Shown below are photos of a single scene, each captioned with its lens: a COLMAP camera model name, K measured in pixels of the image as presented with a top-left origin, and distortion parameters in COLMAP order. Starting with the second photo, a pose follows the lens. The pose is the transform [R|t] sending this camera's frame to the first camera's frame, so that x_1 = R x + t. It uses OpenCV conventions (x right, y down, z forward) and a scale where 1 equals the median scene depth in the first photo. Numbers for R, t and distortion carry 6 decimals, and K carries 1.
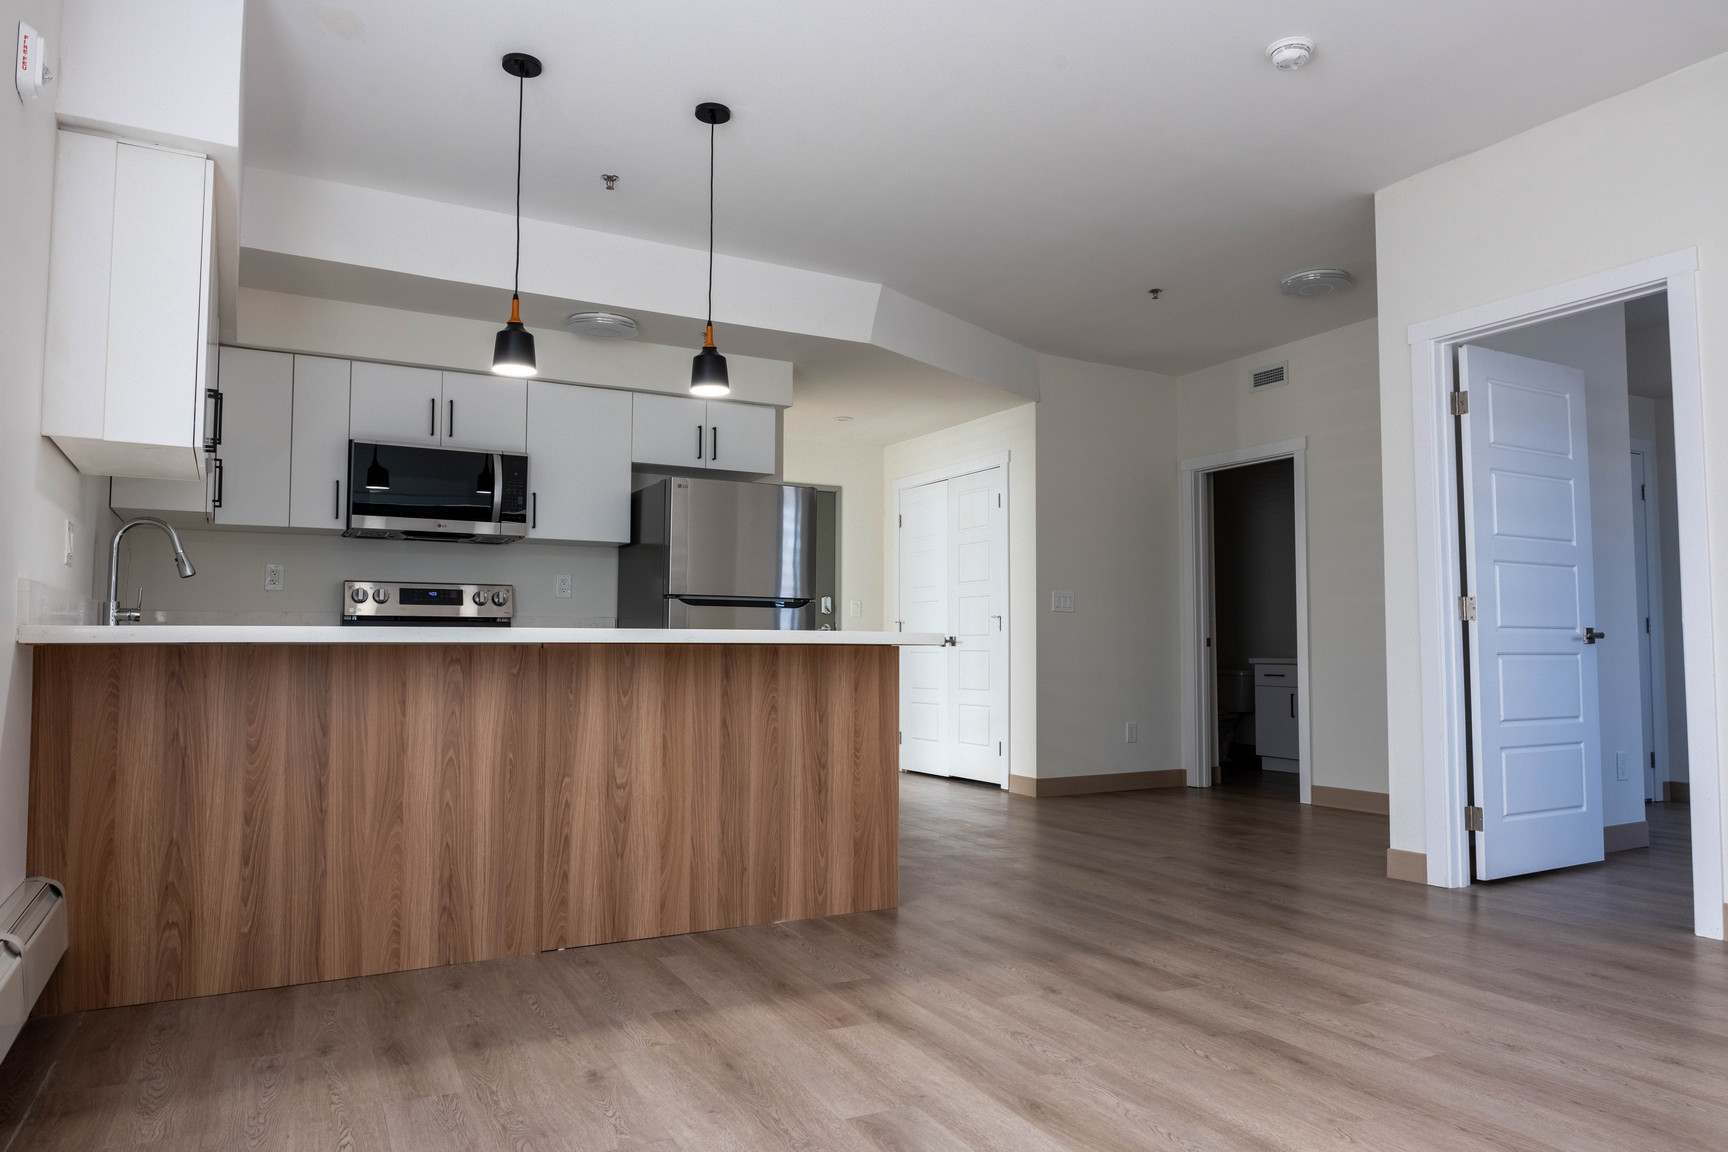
lens RADIAL K [[1146.5, 0, 864.0], [0, 1146.5, 576.0], [0, 0, 1]] dist [-0.004241, -0.004698]
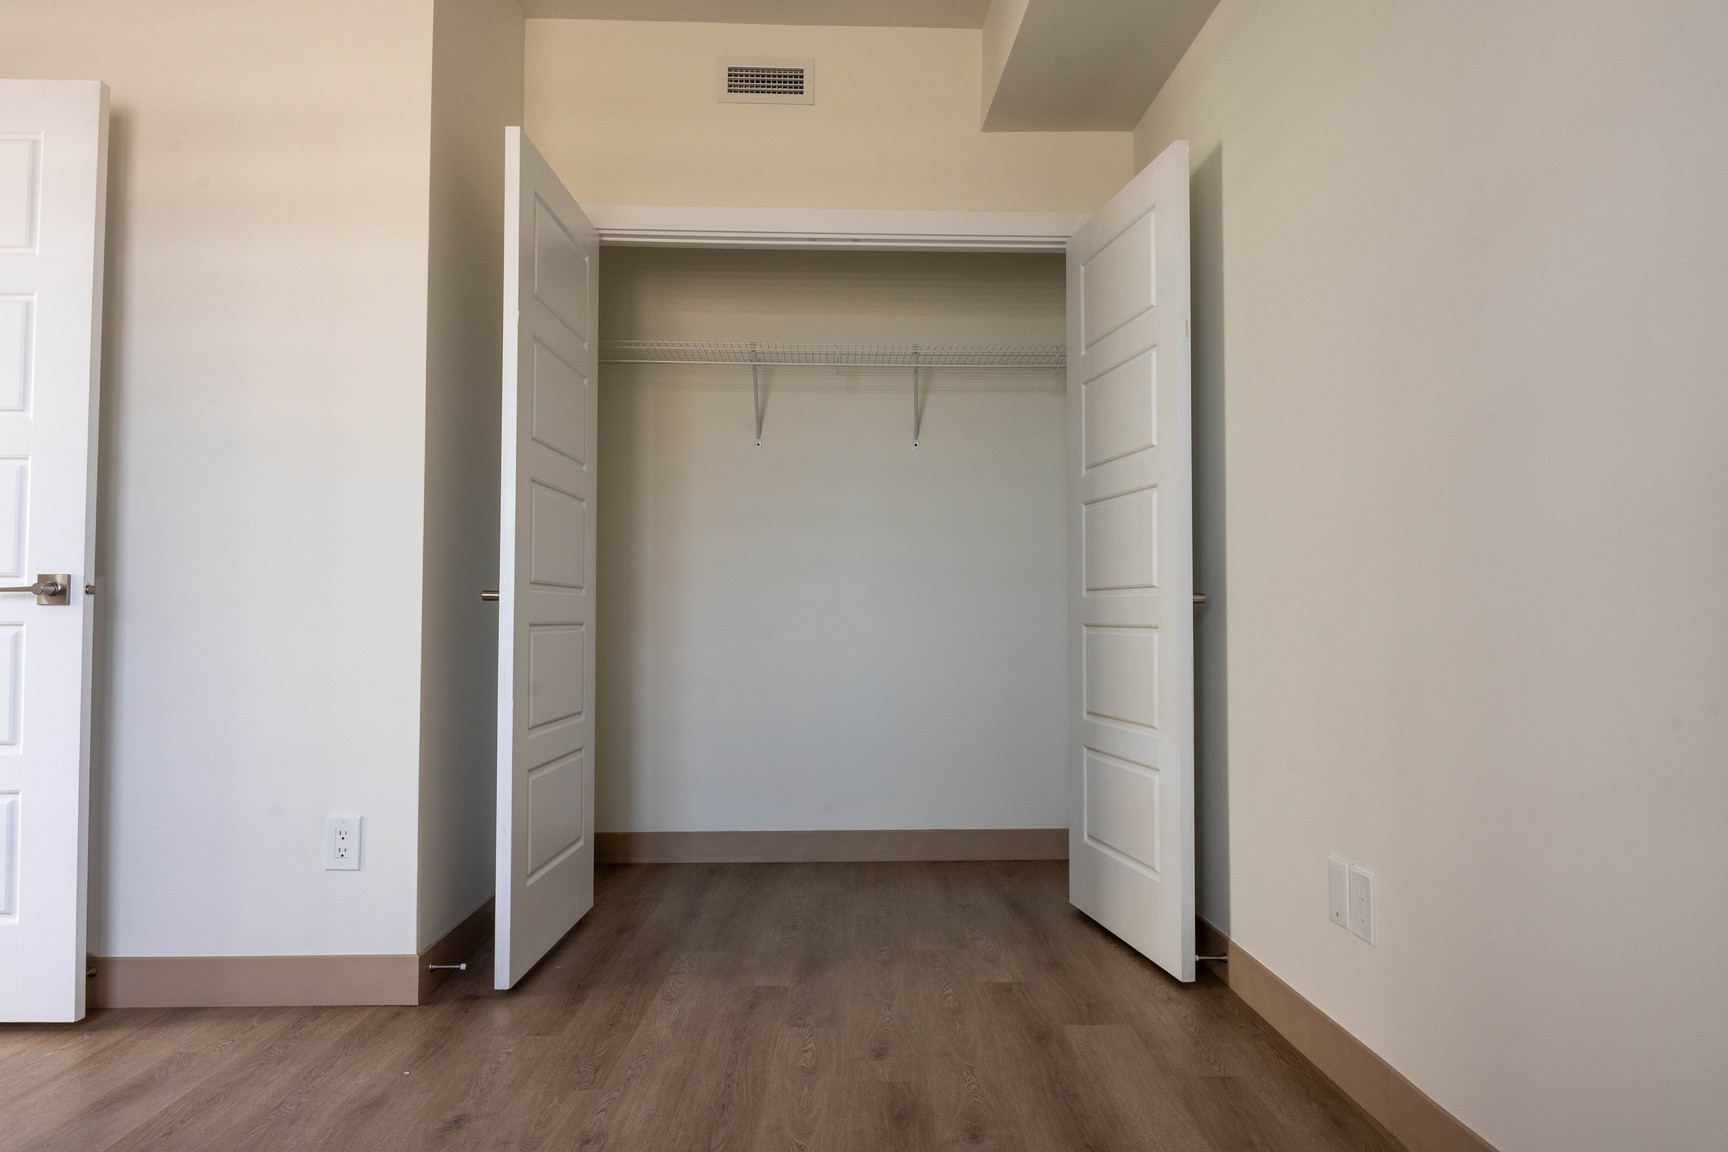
lens RADIAL K [[1146.5, 0, 864.0], [0, 1146.5, 576.0], [0, 0, 1]] dist [-0.004241, -0.004698]
pose [[0.890552, -0.017741, -0.454536, 1.735746], [0.029962, 0.999357, 0.019699, 0.068864], [0.453894, -0.031162, 0.890511, 1.009323]]
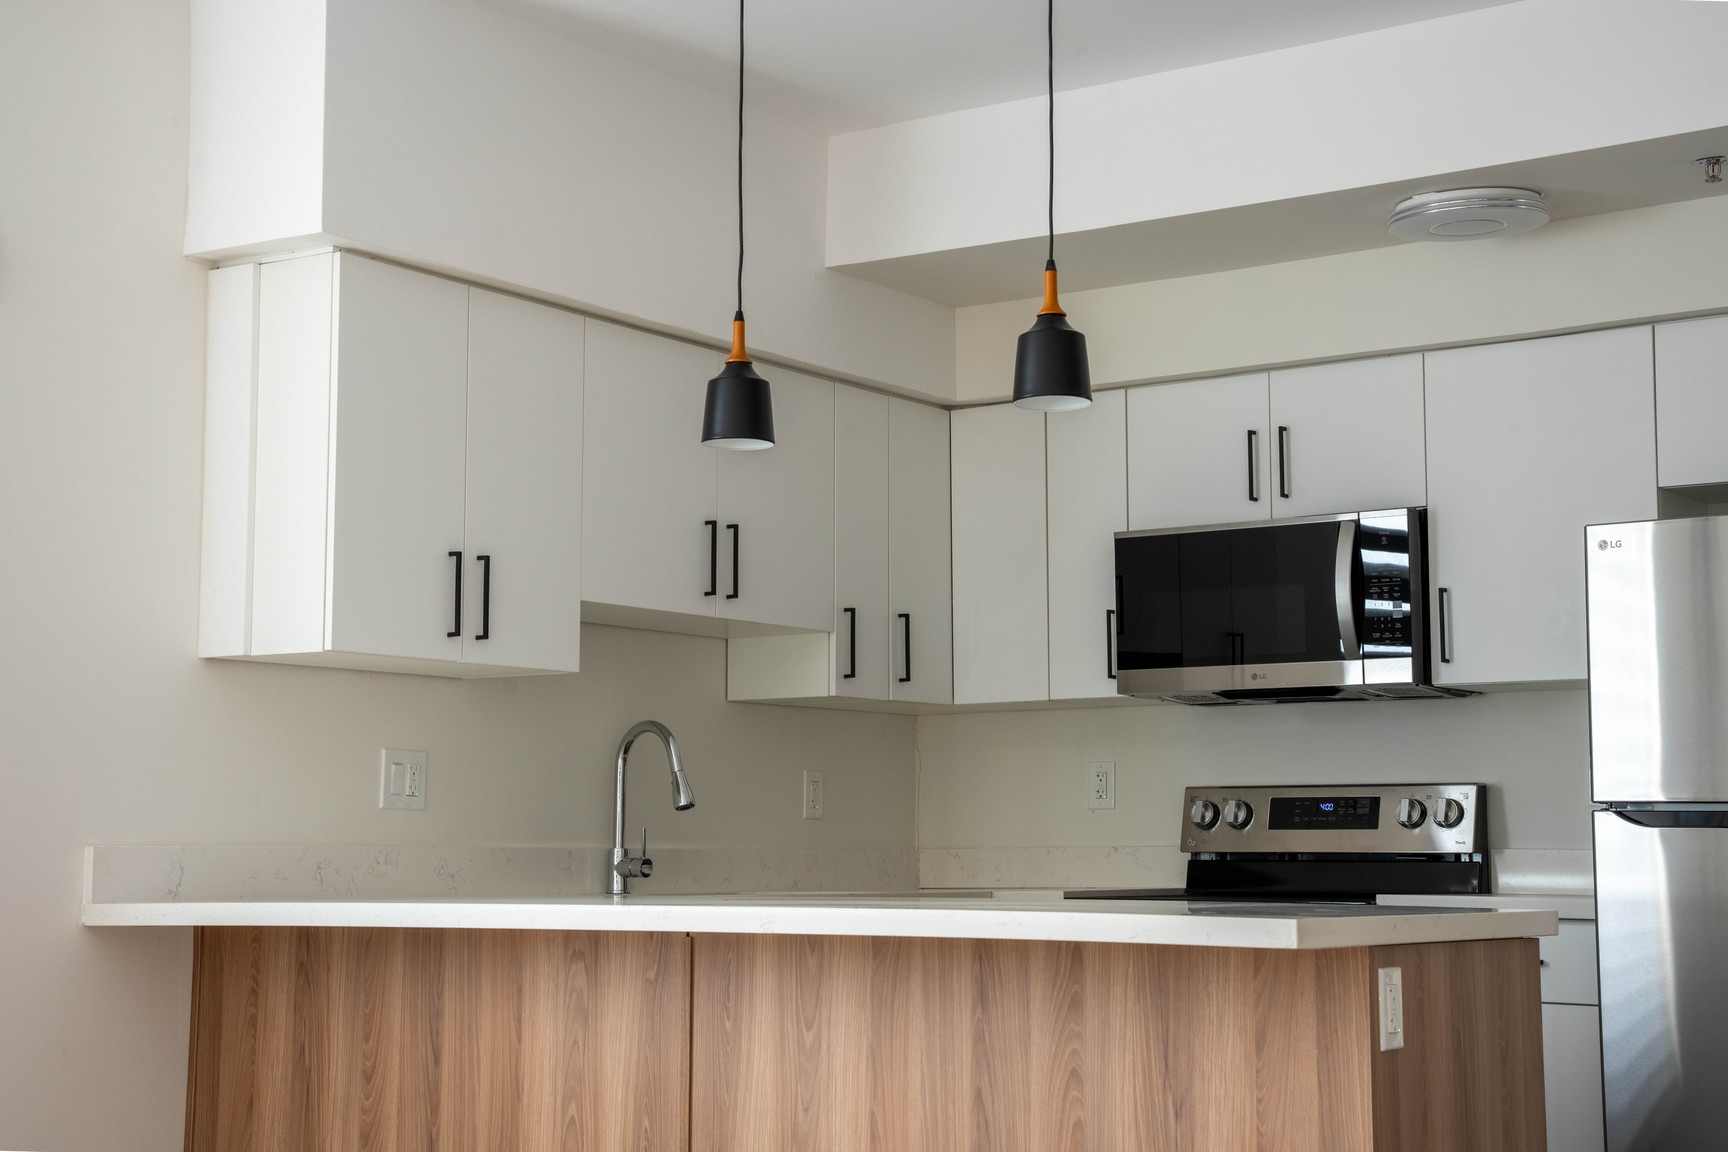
lens RADIAL K [[2598.8, 0, 864.0], [0, 2598.8, 576.0], [0, 0, 1]] dist [0.114813, 0.140730]
pose [[0.426788, -0.098921, -0.898925, 0.953835], [0.055867, 0.994985, -0.082967, -0.002609], [0.902625, -0.014811, 0.430174, 0.533768]]
